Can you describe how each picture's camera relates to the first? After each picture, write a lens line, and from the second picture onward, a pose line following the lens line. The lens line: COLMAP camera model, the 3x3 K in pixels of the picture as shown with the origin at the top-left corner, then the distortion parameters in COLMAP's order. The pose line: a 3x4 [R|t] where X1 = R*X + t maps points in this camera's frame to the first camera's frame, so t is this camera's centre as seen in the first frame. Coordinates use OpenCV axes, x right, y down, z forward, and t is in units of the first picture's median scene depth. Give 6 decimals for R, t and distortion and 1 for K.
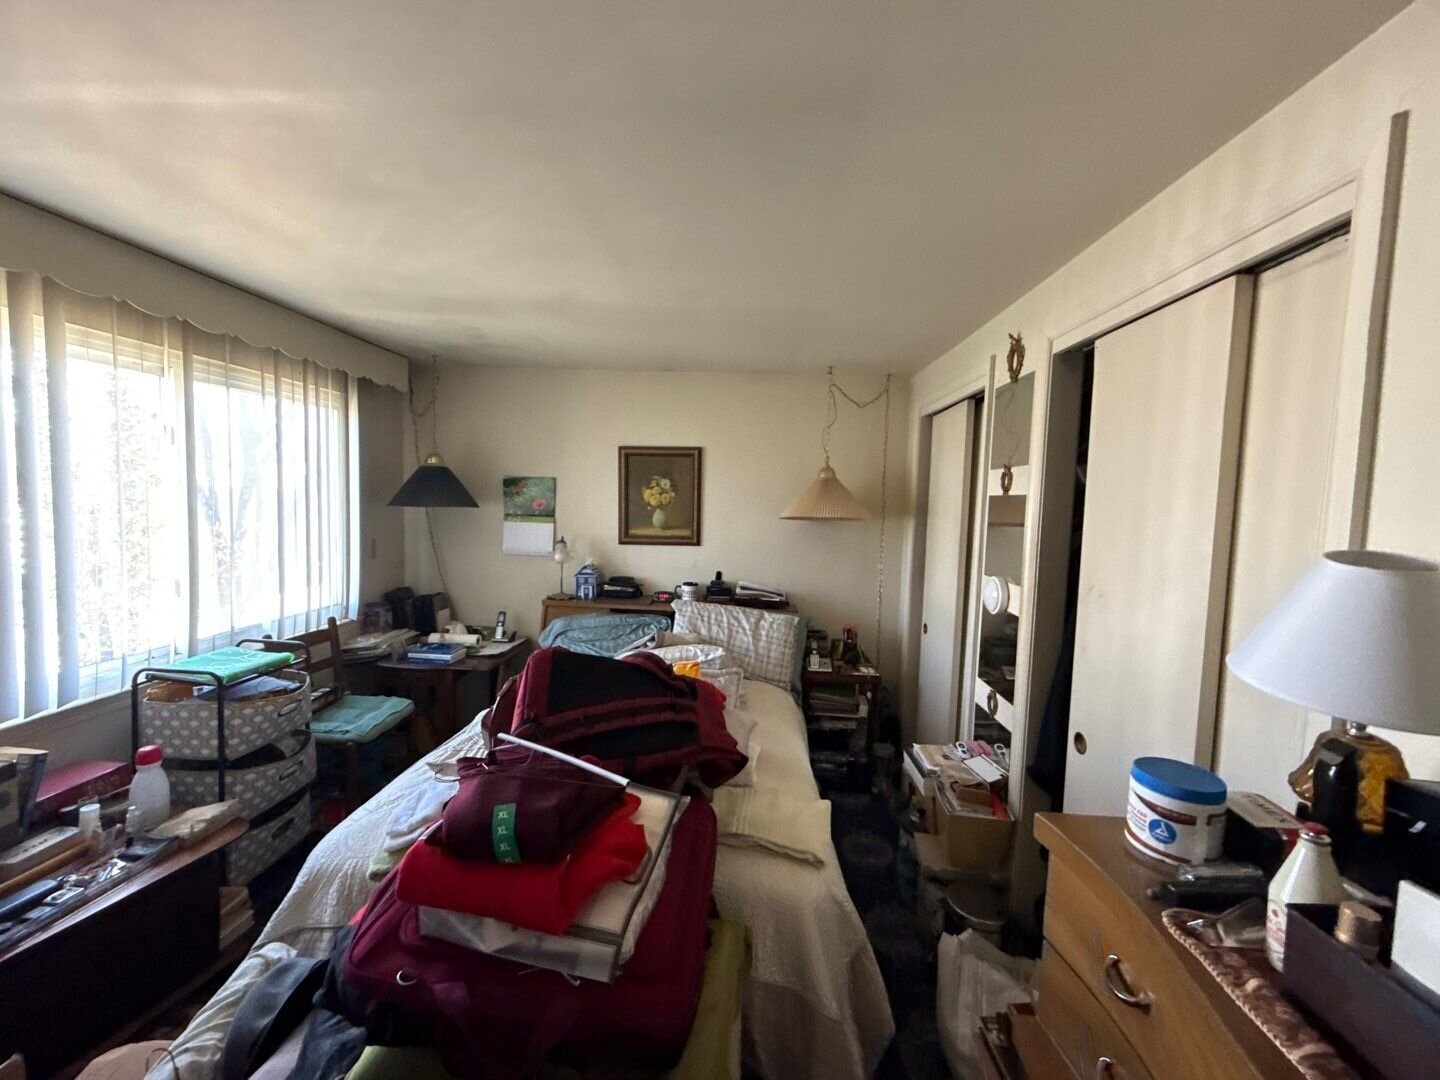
lens RADIAL K [[572.6, 0, 720.7], [0, 572.6, 536.8], [0, 0, 1]] dist [-0.000747, 0.000151]
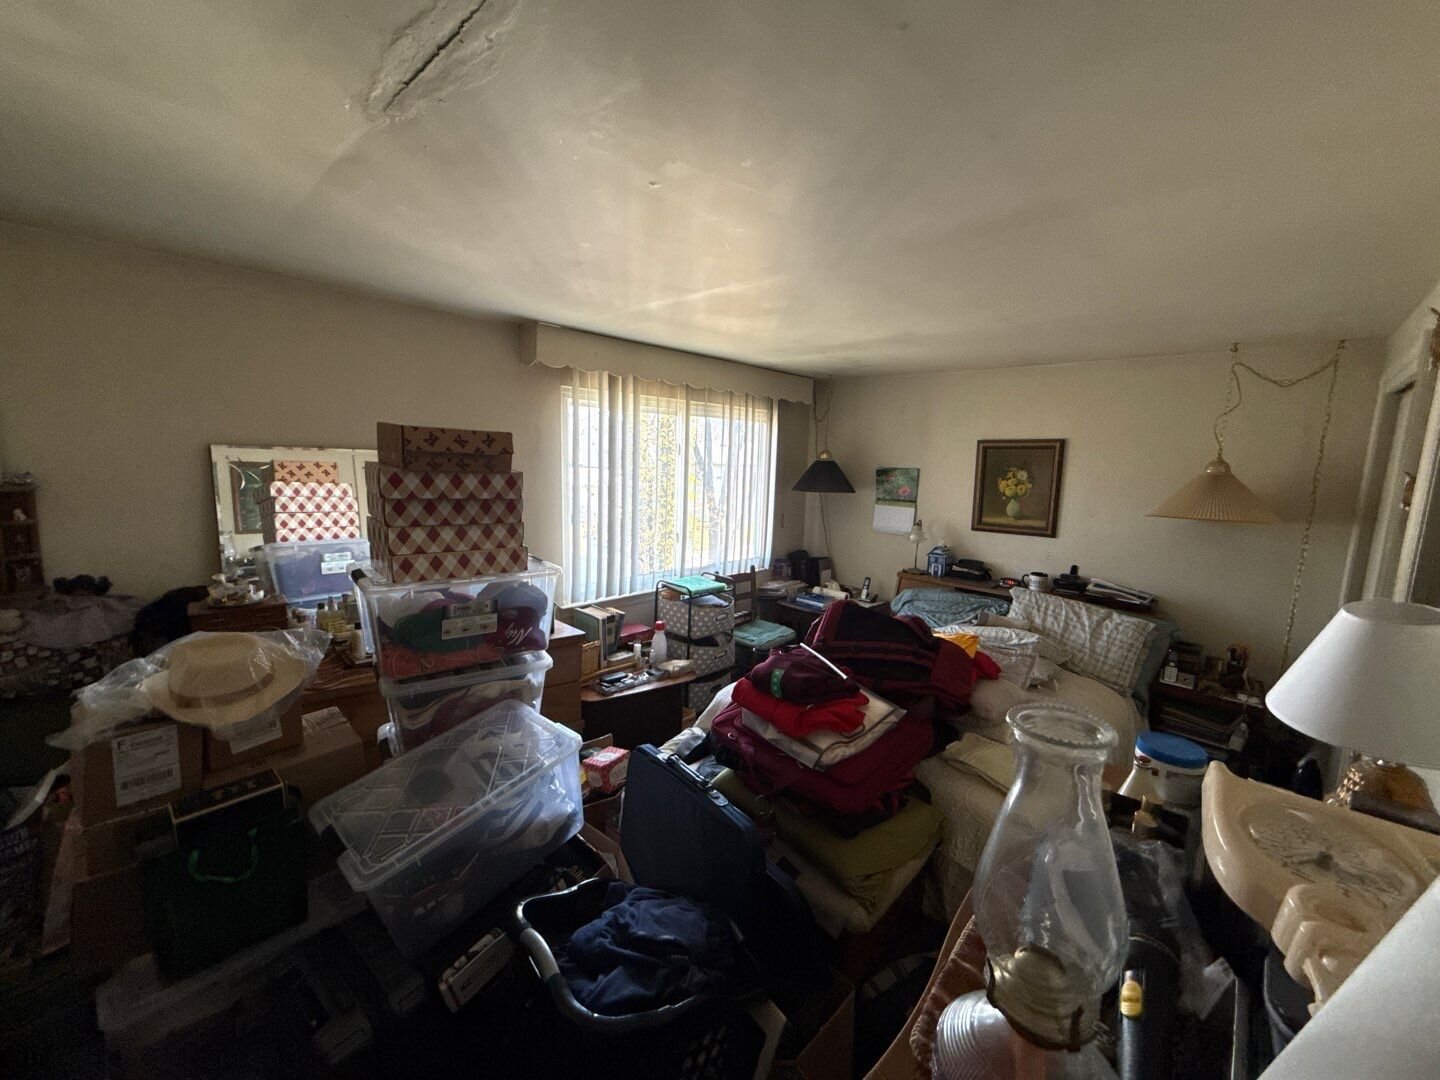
lens RADIAL K [[572.6, 0, 722.2], [0, 572.6, 539.2], [0, 0, 1]] dist [-0.000747, 0.000151]
pose [[0.758974, 0.085697, -0.645457, 0.195777], [-0.052463, 0.996127, 0.070565, -0.025549], [0.649004, -0.019695, 0.760530, -0.165139]]
